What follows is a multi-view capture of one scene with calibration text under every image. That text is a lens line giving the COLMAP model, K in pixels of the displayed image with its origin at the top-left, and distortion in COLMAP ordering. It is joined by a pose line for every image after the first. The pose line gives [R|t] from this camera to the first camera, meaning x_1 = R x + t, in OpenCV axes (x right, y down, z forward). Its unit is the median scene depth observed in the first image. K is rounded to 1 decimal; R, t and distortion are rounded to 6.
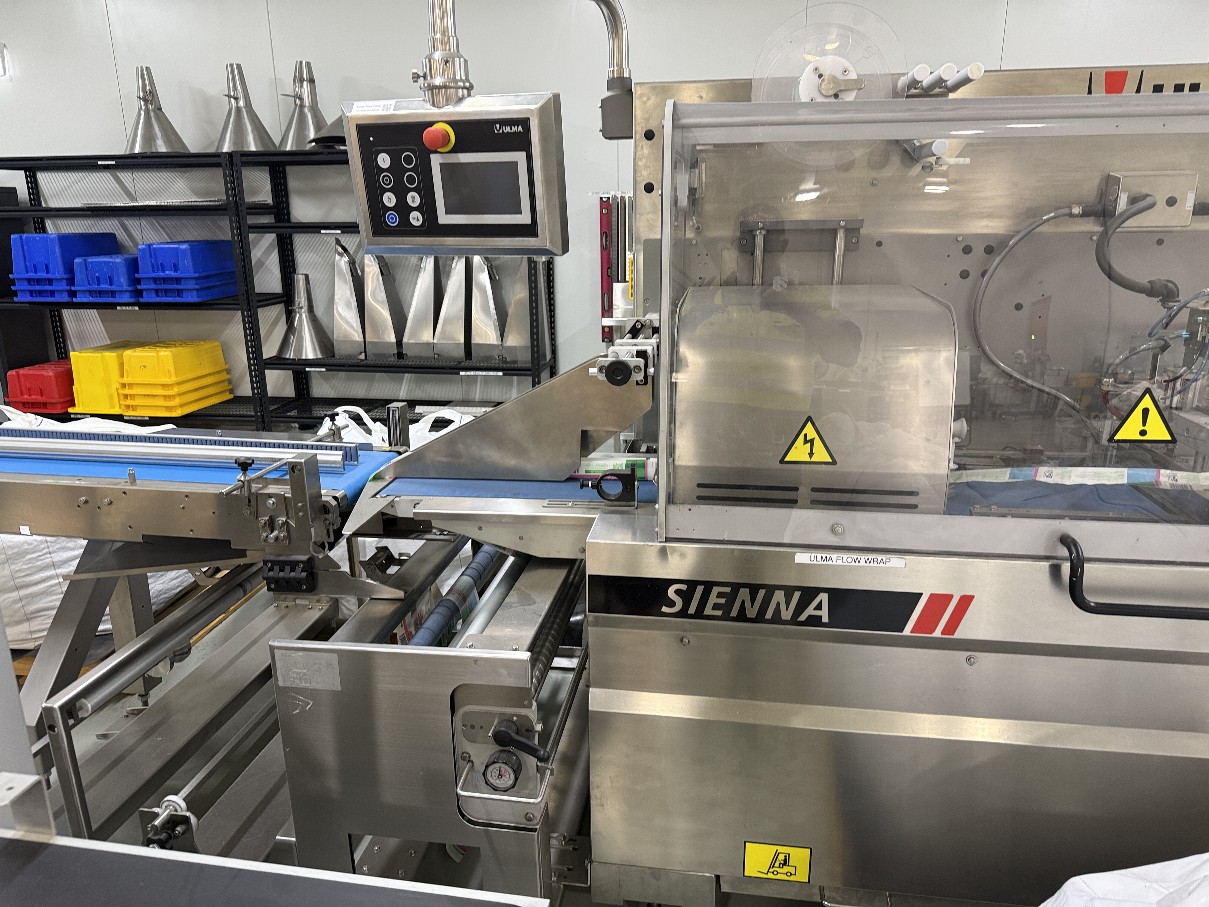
lens RADIAL K [[853.6, 0, 608.4], [0, 853.6, 459.6], [0, 0, 1]] dist [0.092247, -0.112502]
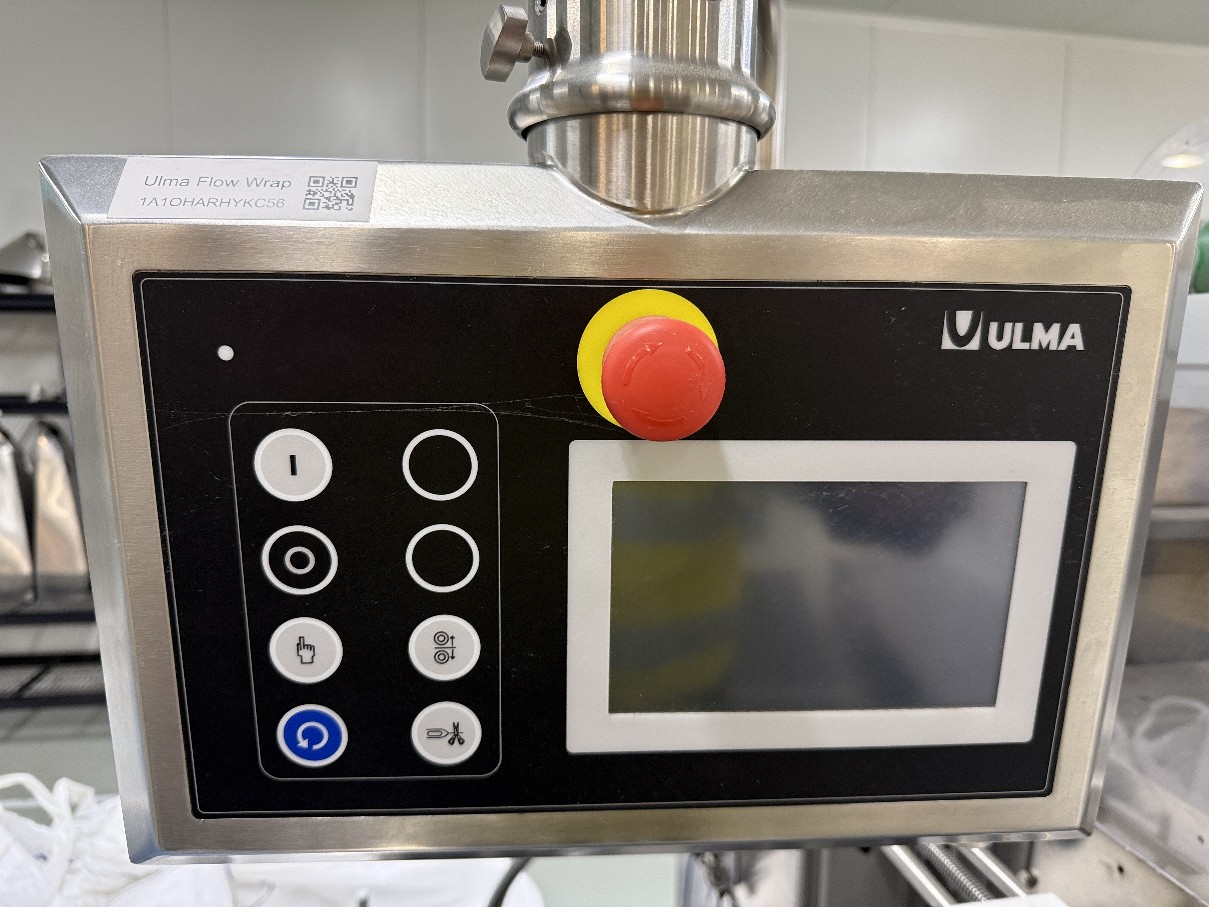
lens RADIAL K [[853.6, 0, 608.4], [0, 853.6, 459.6], [0, 0, 1]] dist [0.092247, -0.112502]
pose [[0.949879, -0.014764, 0.312269, -0.082271], [0.064640, 0.986573, -0.149983, -0.102315], [-0.305862, 0.162651, 0.938079, 0.261914]]
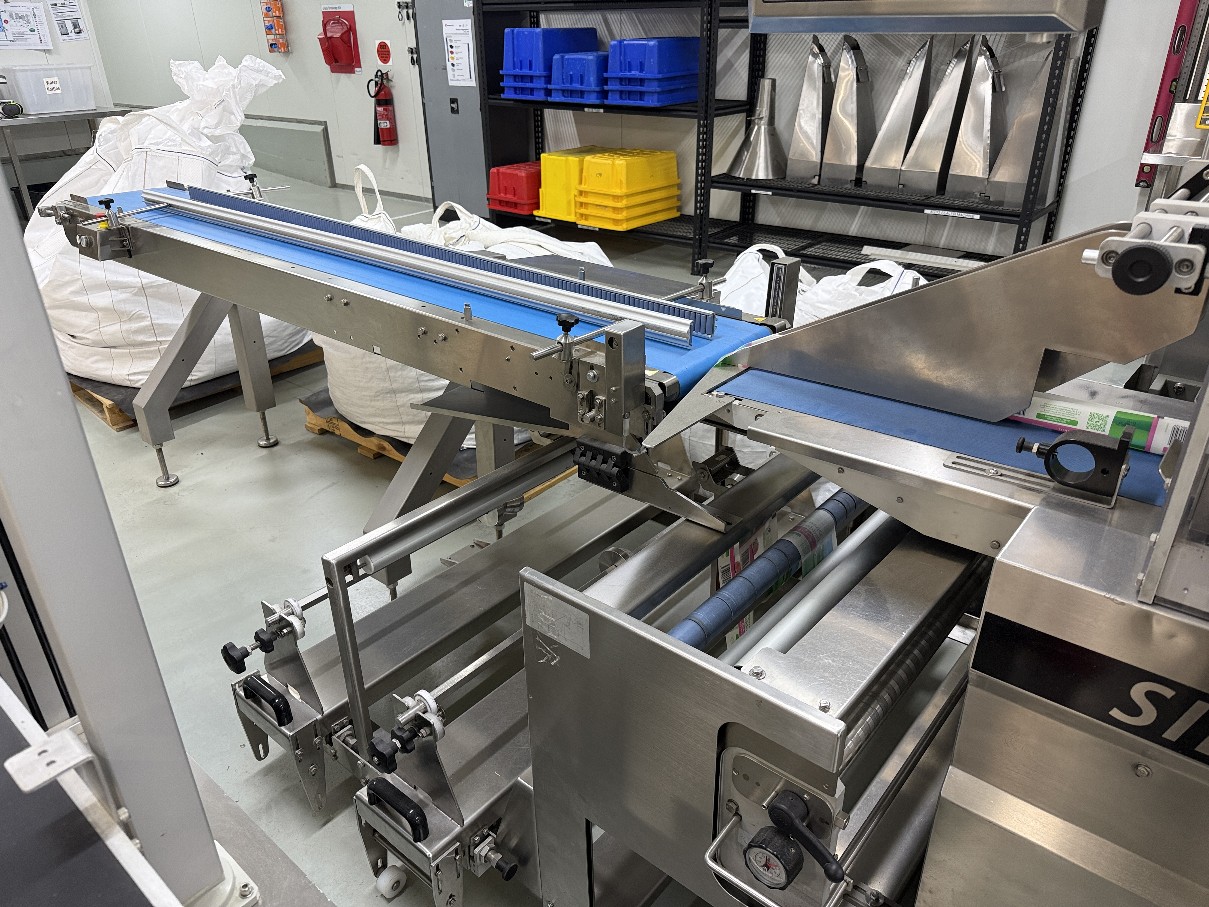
lens RADIAL K [[853.6, 0, 608.4], [0, 853.6, 459.6], [0, 0, 1]] dist [0.092247, -0.112502]
pose [[0.858037, 0.234691, -0.456829, 0.000506], [-0.141104, 0.962980, 0.229693, -0.021338], [0.493824, -0.132624, 0.859389, 0.117260]]
